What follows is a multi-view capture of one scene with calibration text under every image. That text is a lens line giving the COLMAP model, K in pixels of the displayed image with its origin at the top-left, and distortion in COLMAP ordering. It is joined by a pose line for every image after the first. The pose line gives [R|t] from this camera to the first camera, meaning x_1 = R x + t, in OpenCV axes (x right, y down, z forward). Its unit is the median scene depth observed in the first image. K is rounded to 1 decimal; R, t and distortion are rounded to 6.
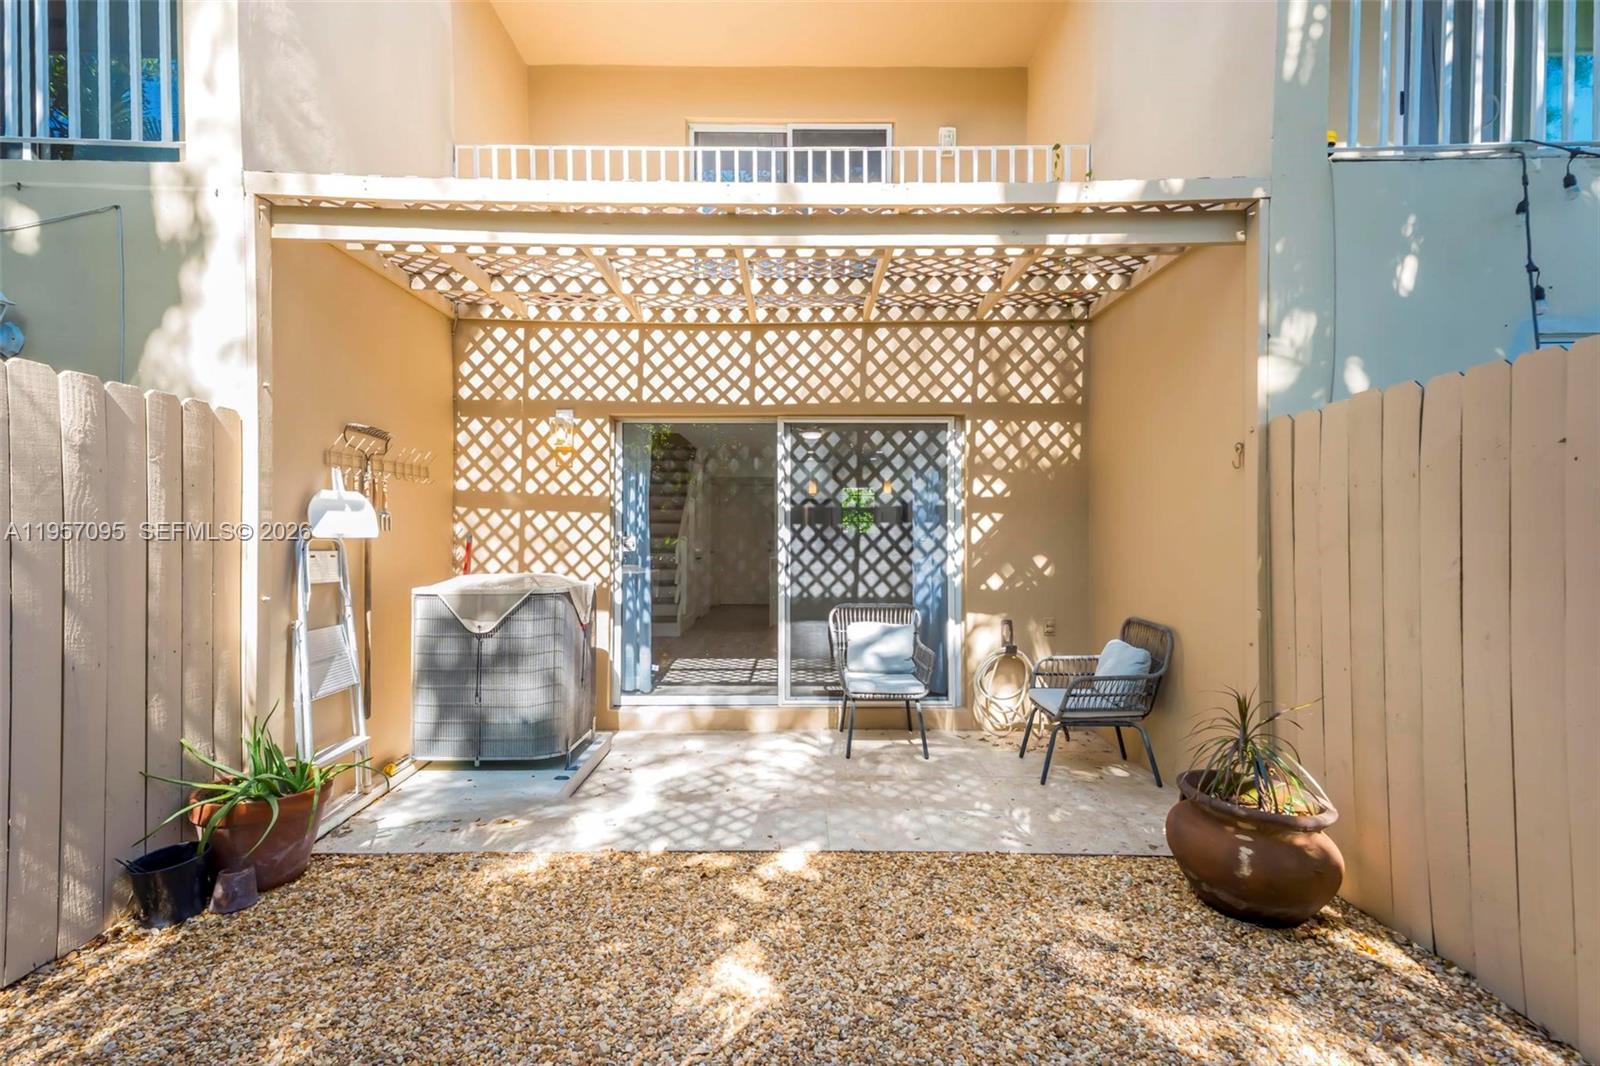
lens RADIAL K [[752.8, 0, 824.5], [0, 752.8, 535.4], [0, 0, 1]] dist [0.035707, -0.000169]
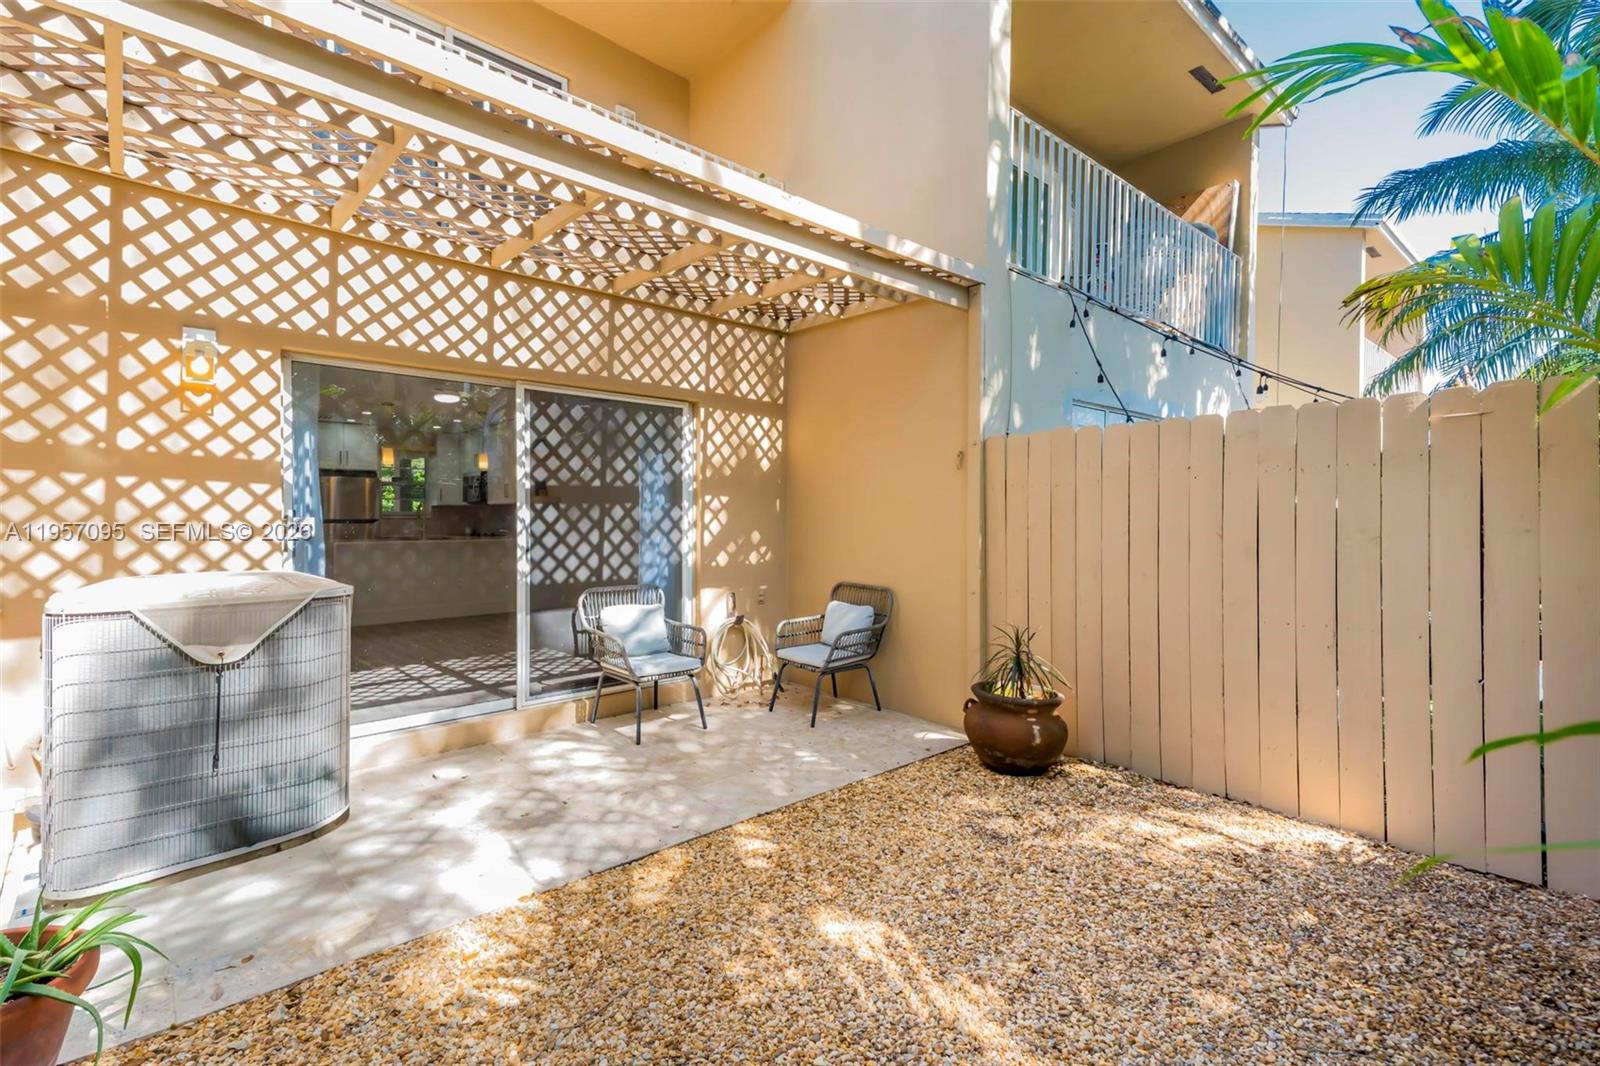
lens RADIAL K [[731.9, 0, 839.3], [0, 731.9, 521.0], [0, 0, 1]] dist [0.037945, -0.000227]
pose [[0.726595, -0.003314, 0.687058, -0.385529], [-0.002677, 0.999967, 0.007654, -0.001698], [-0.687061, -0.007401, 0.726562, 0.117239]]
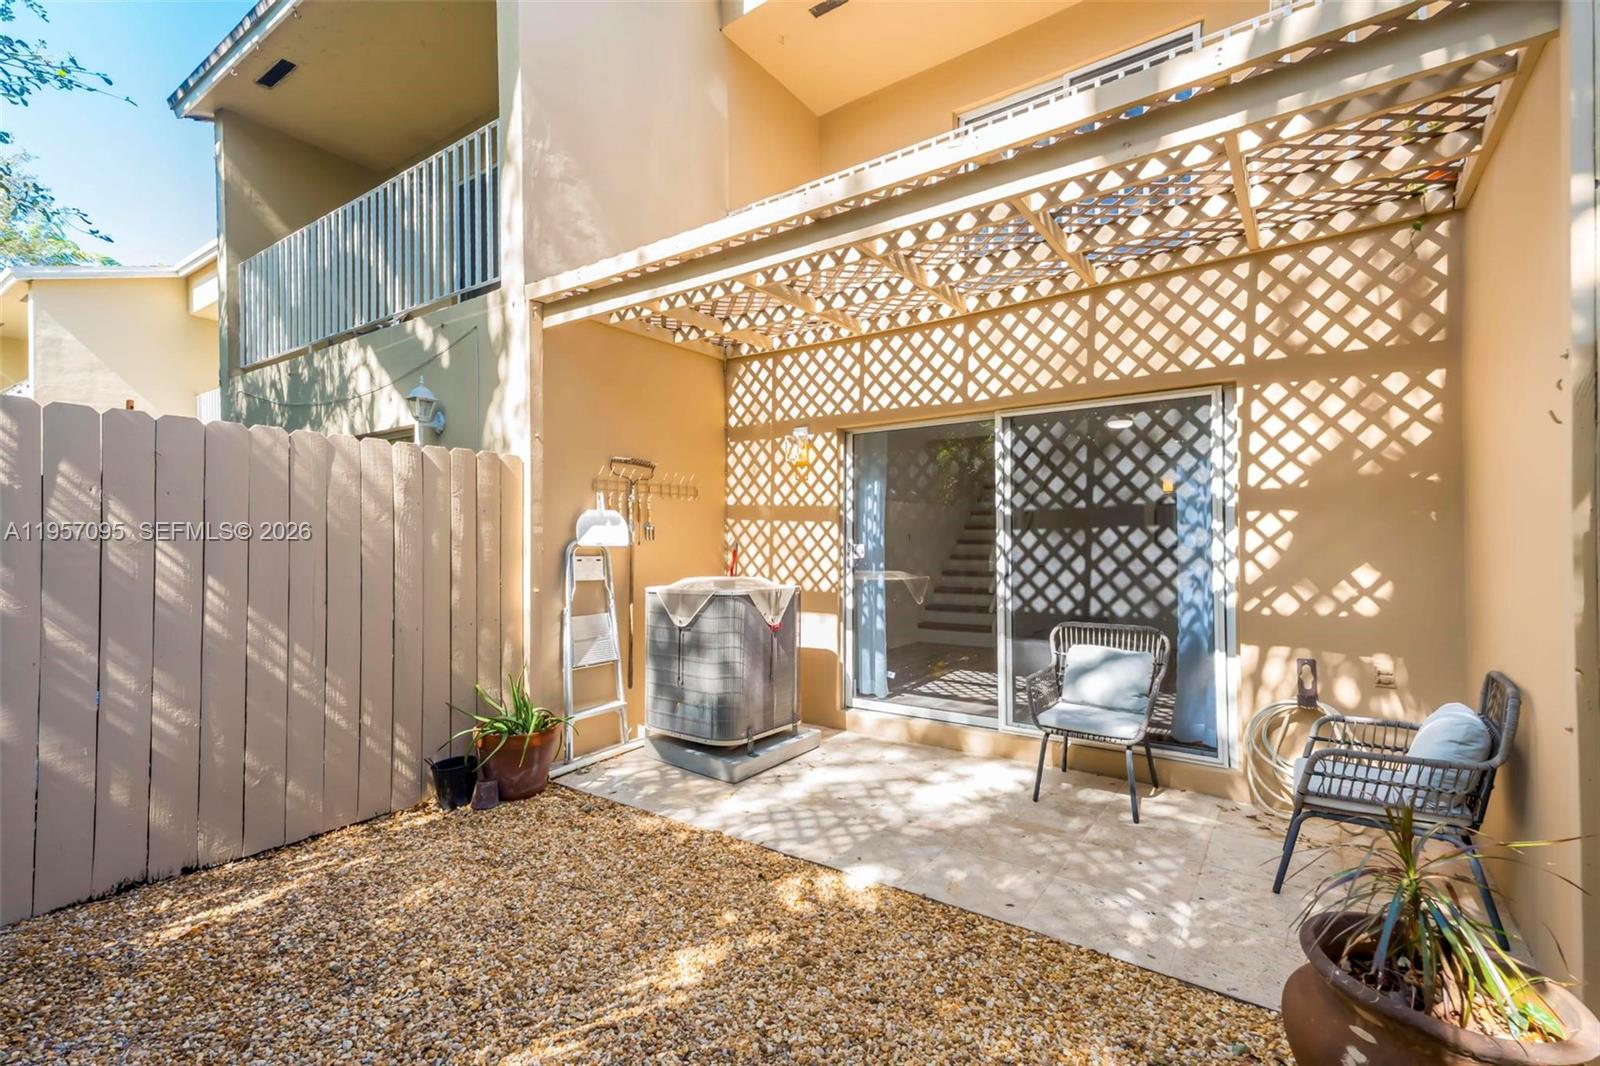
lens RADIAL K [[764.3, 0, 796.5], [0, 764.3, 536.1], [0, 0, 1]] dist [0.039211, 0.000062]
pose [[0.795393, -0.009684, -0.606016, 0.310882], [0.005603, 0.999947, -0.008625, -0.000562], [0.606068, 0.003465, 0.795406, 0.121138]]
